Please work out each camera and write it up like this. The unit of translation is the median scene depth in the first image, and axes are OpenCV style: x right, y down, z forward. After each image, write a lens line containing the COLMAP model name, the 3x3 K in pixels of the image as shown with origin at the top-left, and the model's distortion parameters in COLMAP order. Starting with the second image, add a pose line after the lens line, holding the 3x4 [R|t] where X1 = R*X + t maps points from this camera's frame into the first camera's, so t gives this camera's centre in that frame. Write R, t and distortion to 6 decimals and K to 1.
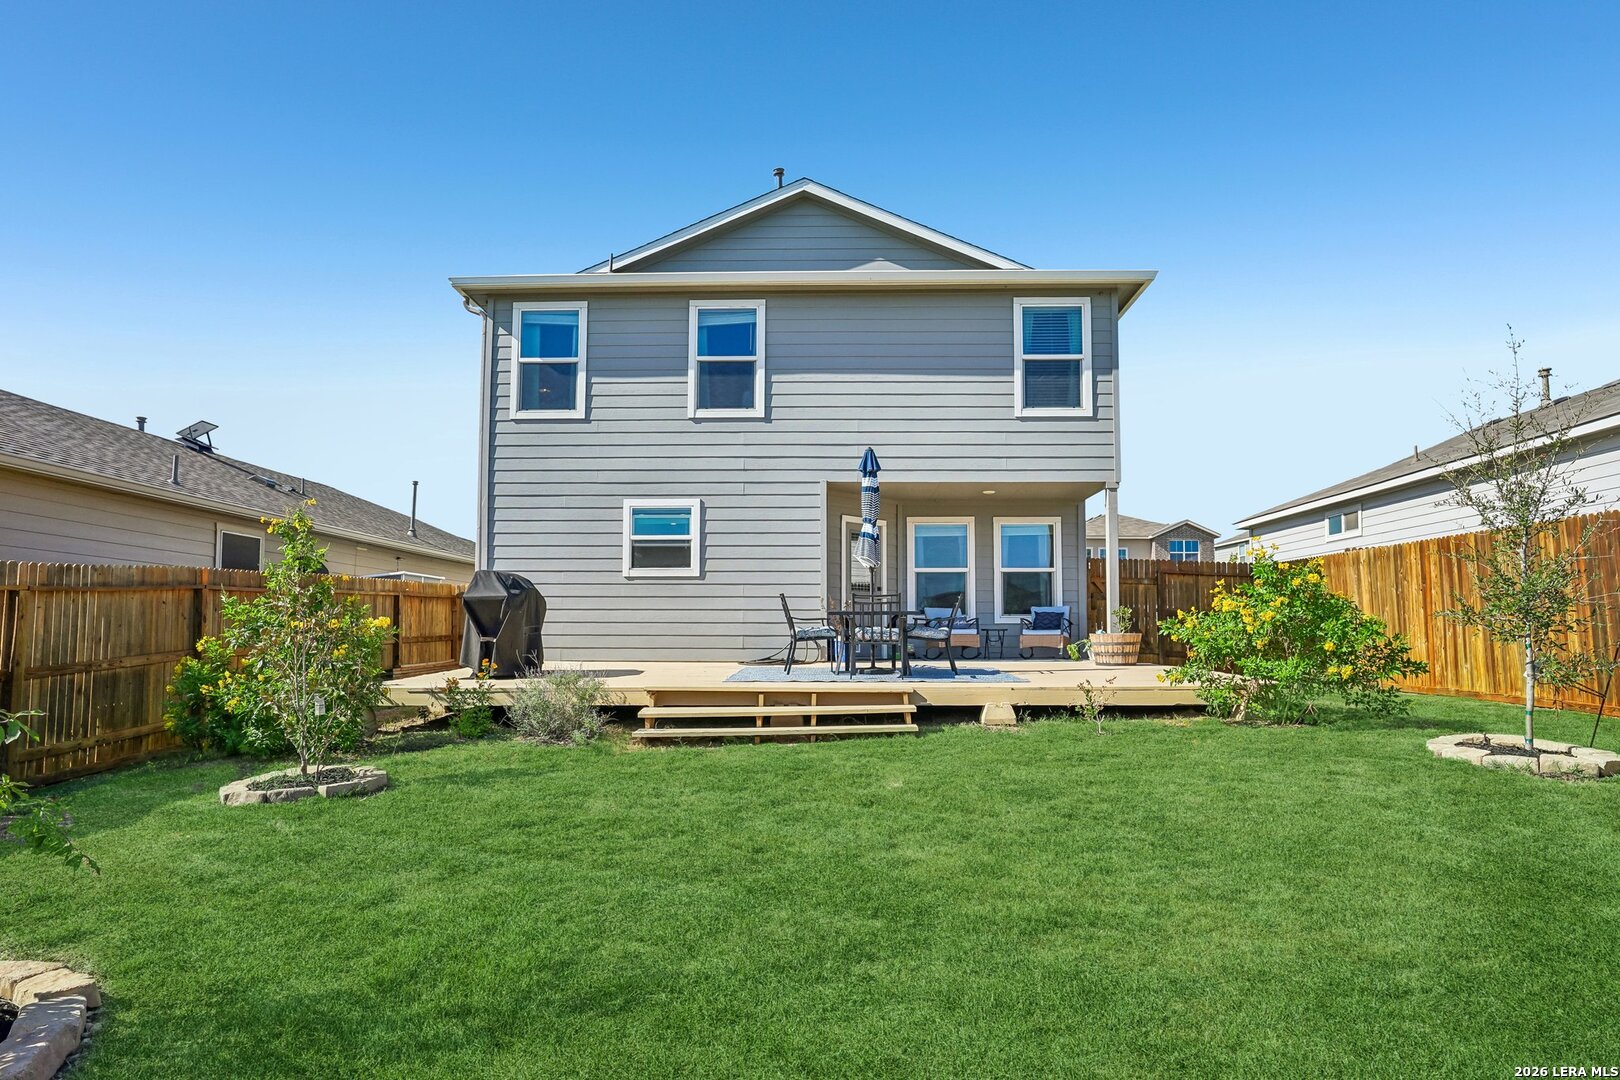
lens RADIAL K [[942.9, 0, 800.0], [0, 942.9, 581.0], [0, 0, 1]] dist [-0.051626, 0.000401]
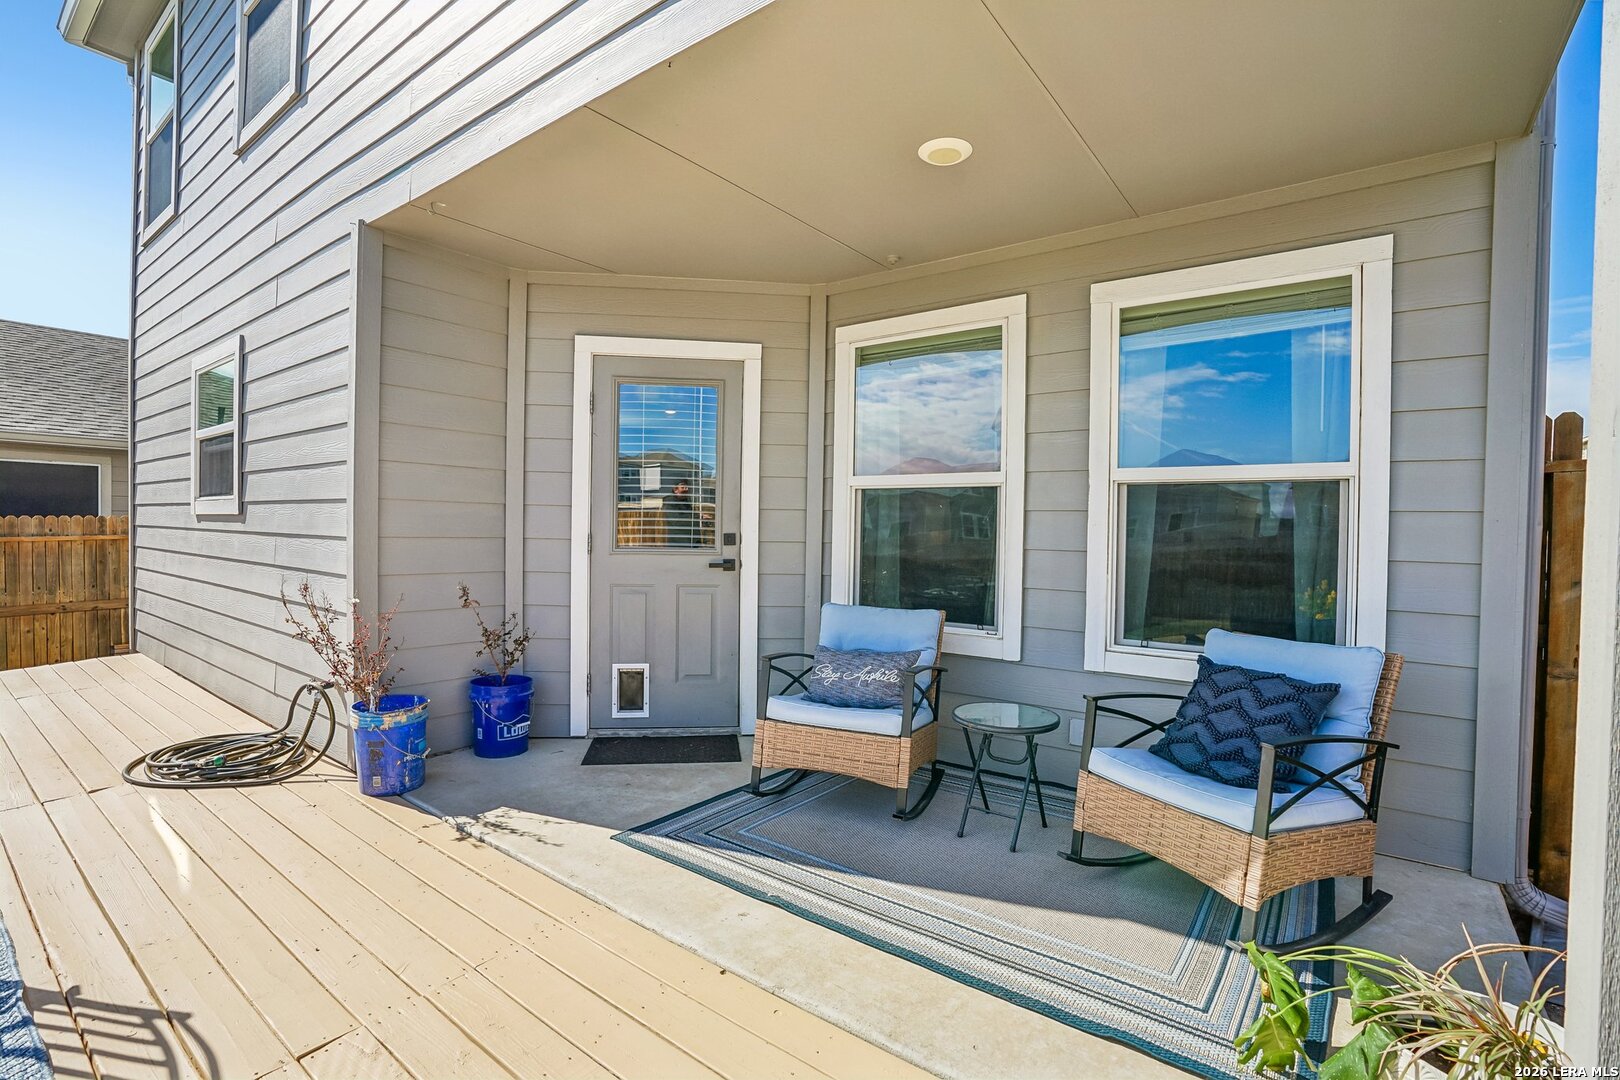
lens RADIAL K [[747.9, 0, 809.0], [0, 747.9, 534.5], [0, 0, 1]] dist [-0.056029, 0.006642]
pose [[0.819463, 0.019947, -0.572784, 0.296763], [0.020424, 0.997743, 0.063965, -0.011698], [0.572768, -0.064115, 0.817207, 0.864439]]
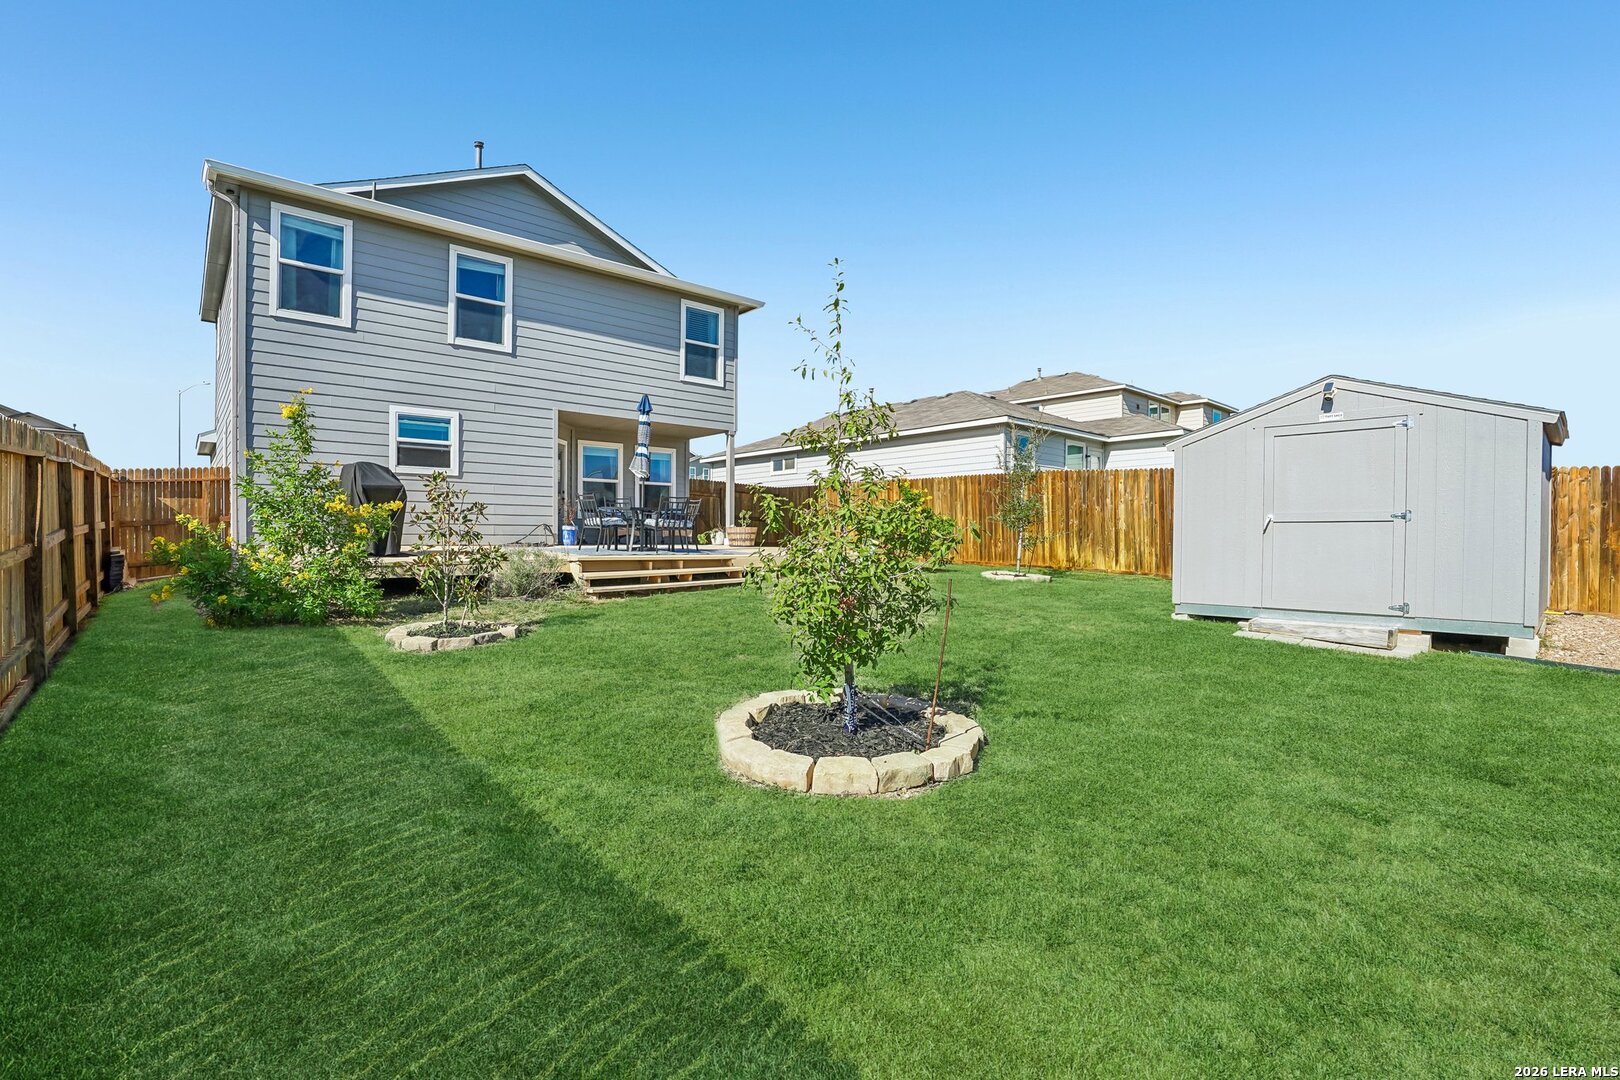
lens RADIAL K [[747.9, 0, 803.3], [0, 747.9, 542.9], [0, 0, 1]] dist [-0.056029, 0.006642]
pose [[0.736176, 0.000025, 0.676790, -0.419048], [-0.044847, 0.997804, 0.048745, 0.014846], [-0.675303, -0.066237, 0.734560, -0.011717]]
